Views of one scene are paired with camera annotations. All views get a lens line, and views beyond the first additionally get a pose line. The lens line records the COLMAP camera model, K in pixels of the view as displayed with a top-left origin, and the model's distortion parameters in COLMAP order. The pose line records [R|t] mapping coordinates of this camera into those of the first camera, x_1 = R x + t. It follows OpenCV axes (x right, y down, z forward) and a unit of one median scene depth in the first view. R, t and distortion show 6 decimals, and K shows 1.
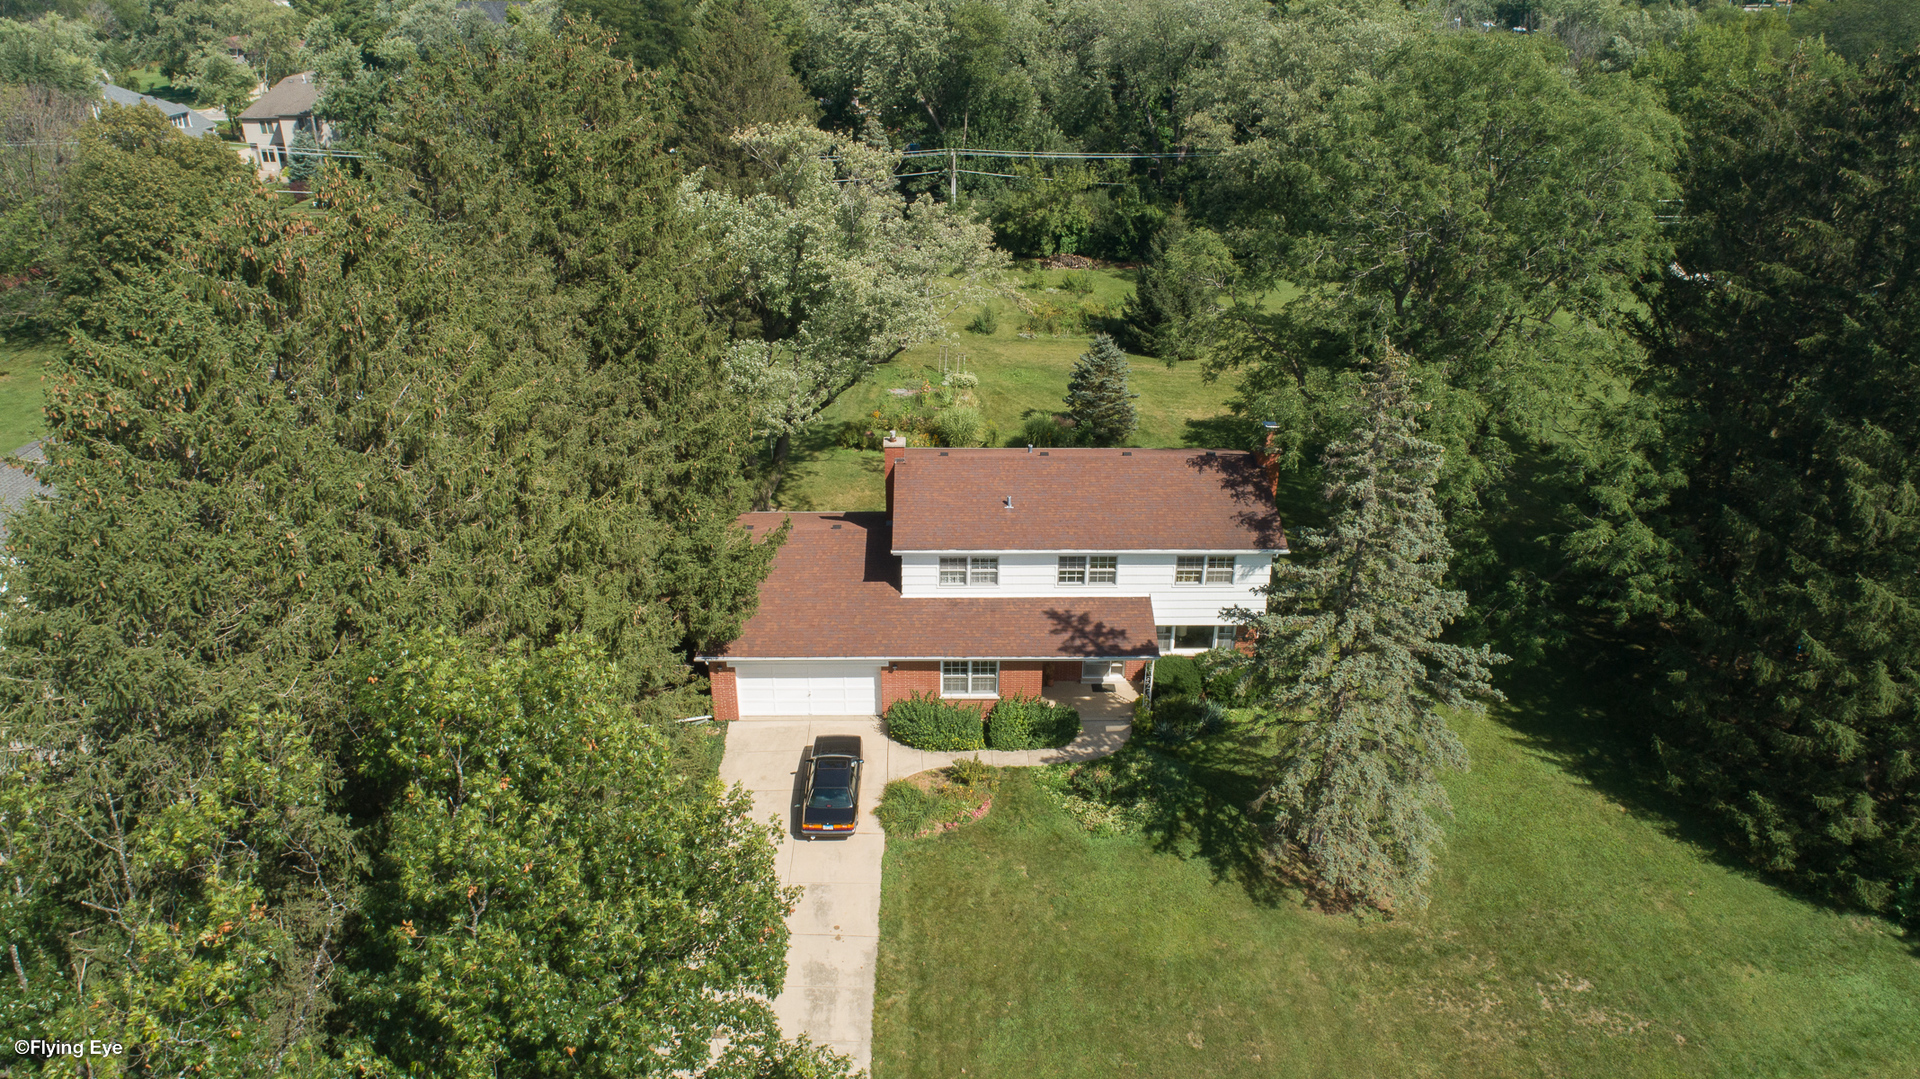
lens RADIAL K [[1286.8, 0, 964.3], [0, 1286.8, 541.8], [0, 0, 1]] dist [-0.019976, 0.011153]
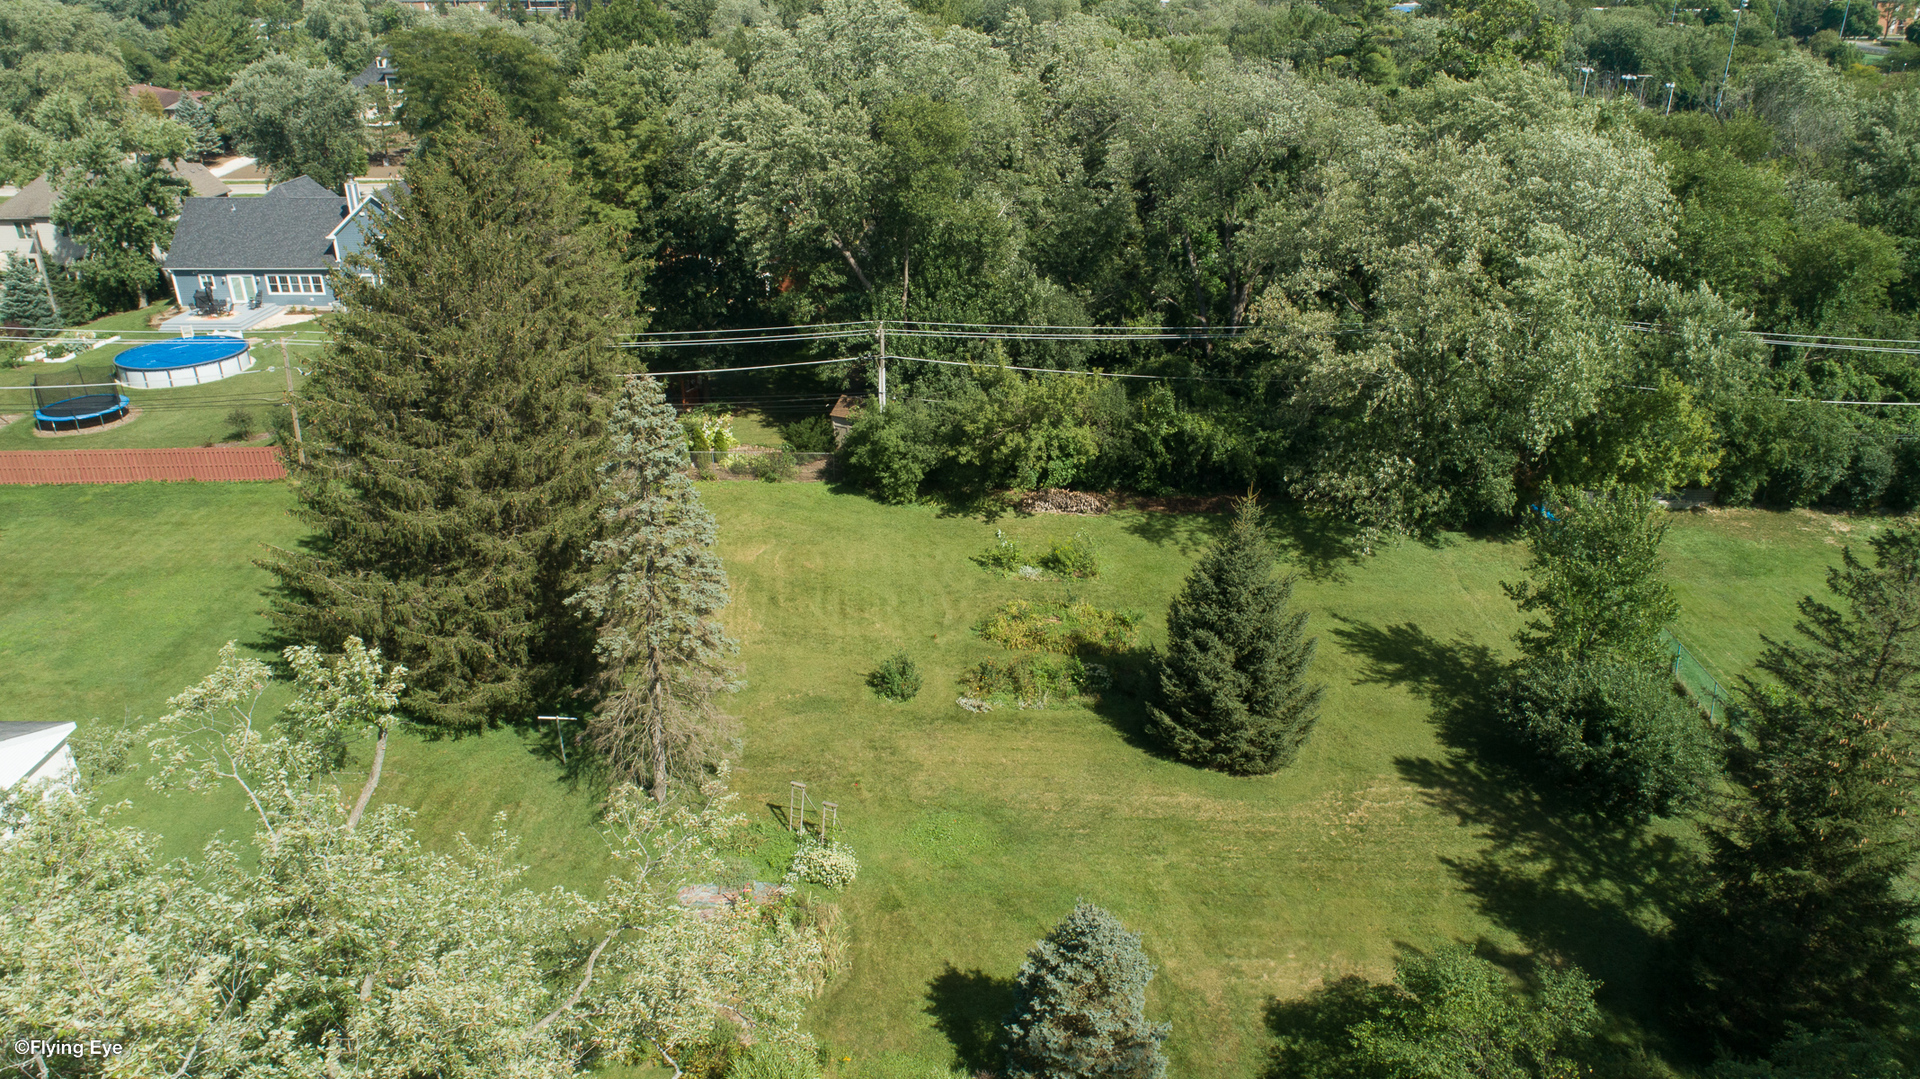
lens RADIAL K [[1286.8, 0, 964.3], [0, 1286.8, 541.8], [0, 0, 1]] dist [-0.019976, 0.011153]
pose [[0.999650, 0.008615, -0.025031, 0.110657], [-0.009005, 0.999839, -0.015508, -0.420987], [0.024893, 0.015728, 0.999566, 0.819279]]
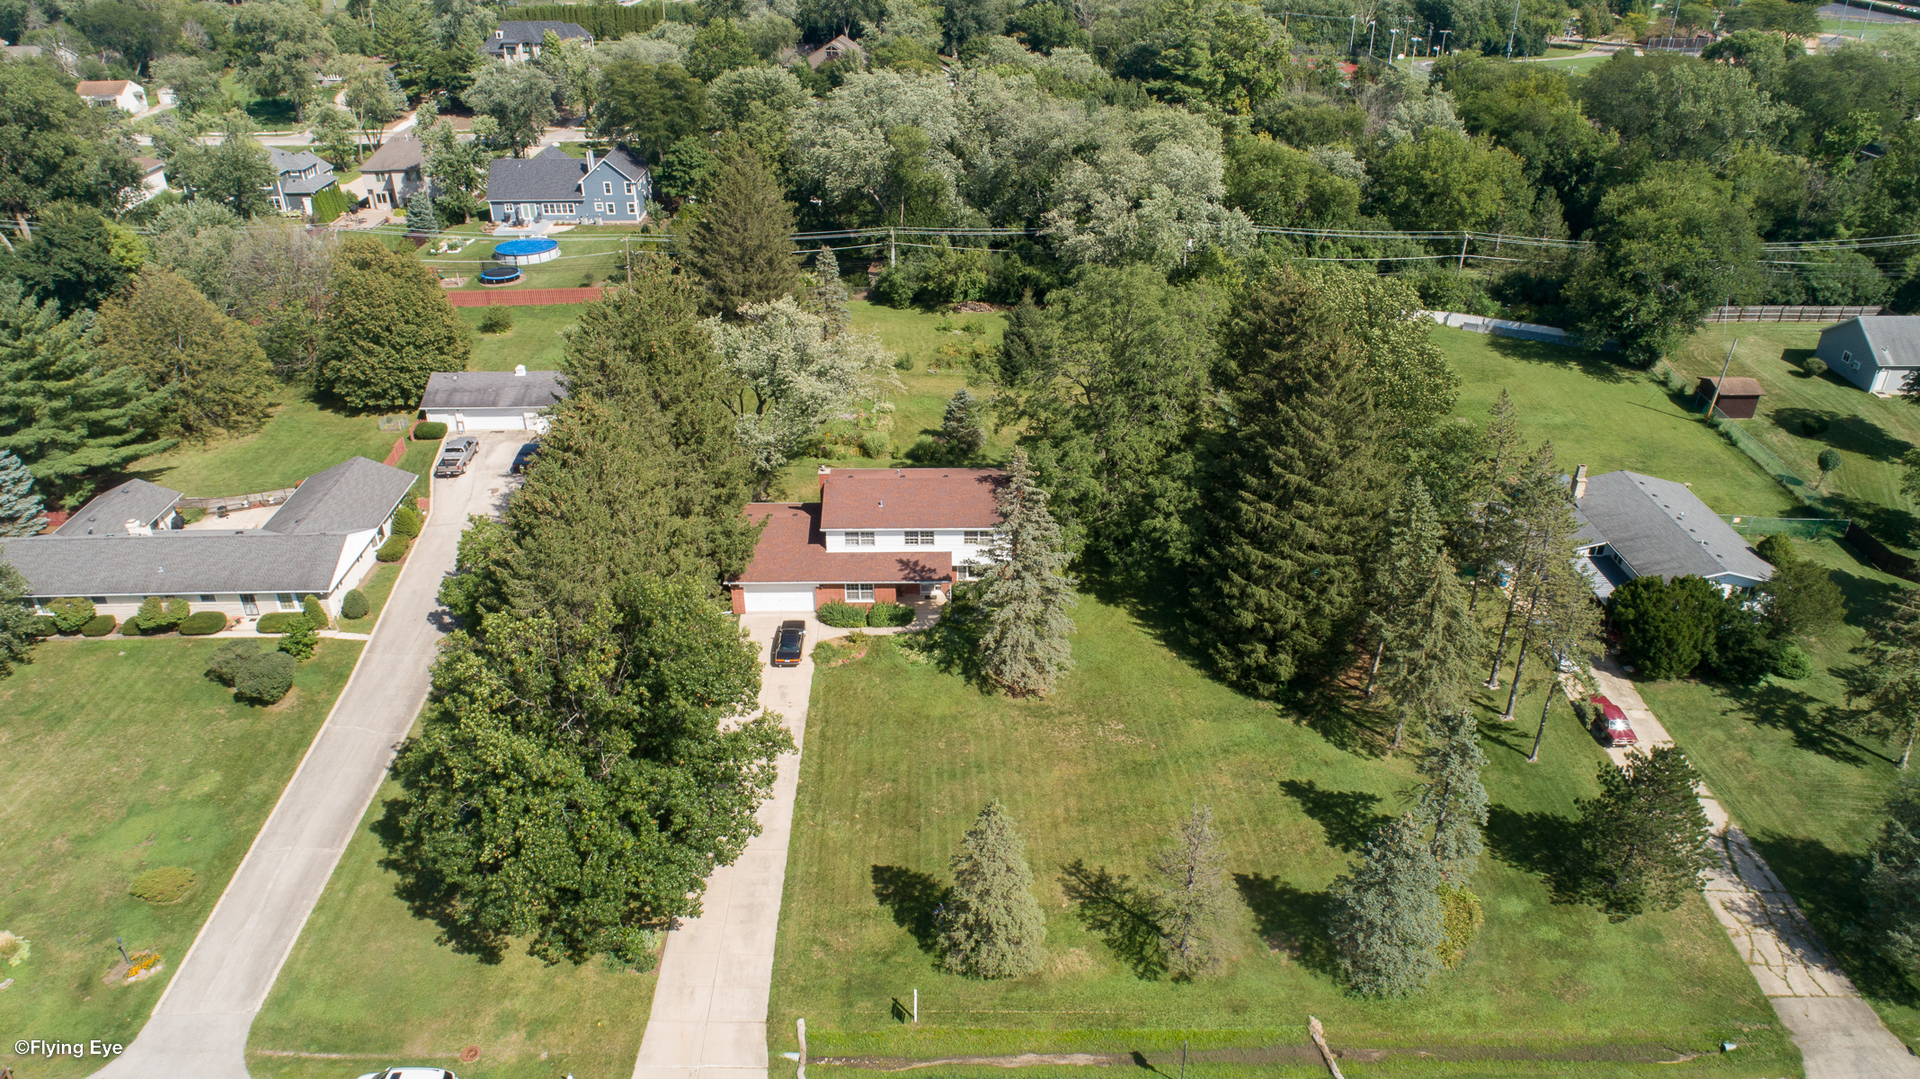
lens RADIAL K [[1286.8, 0, 964.3], [0, 1286.8, 541.8], [0, 0, 1]] dist [-0.019976, 0.011153]
pose [[0.999952, -0.003528, -0.009185, 0.186905], [0.004065, 0.998243, 0.059113, -0.091643], [0.008961, -0.059148, 0.998209, -1.007636]]
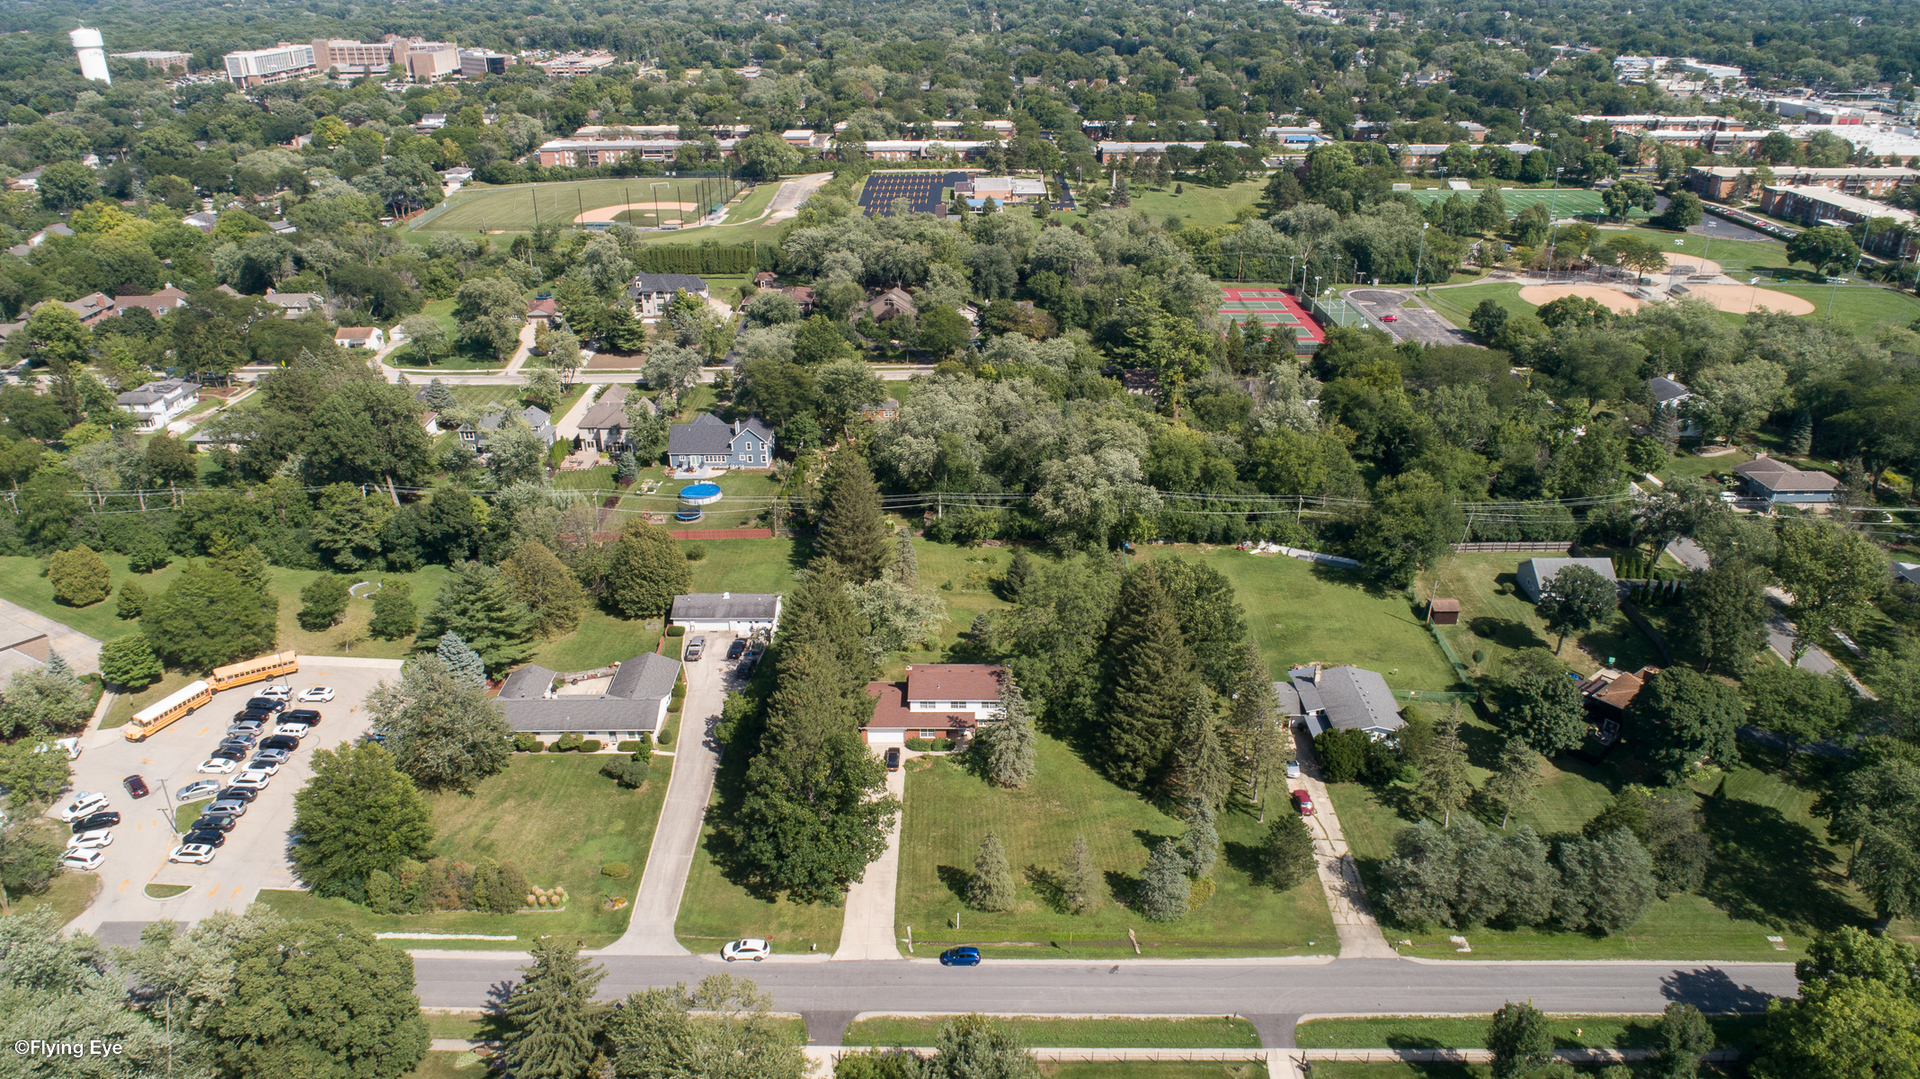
lens RADIAL K [[1286.8, 0, 964.3], [0, 1286.8, 541.8], [0, 0, 1]] dist [-0.019976, 0.011153]
pose [[0.999589, 0.001652, -0.028617, 0.226591], [-0.002067, 0.999893, -0.014473, -0.417927], [0.028590, 0.014526, 0.999486, -2.909556]]
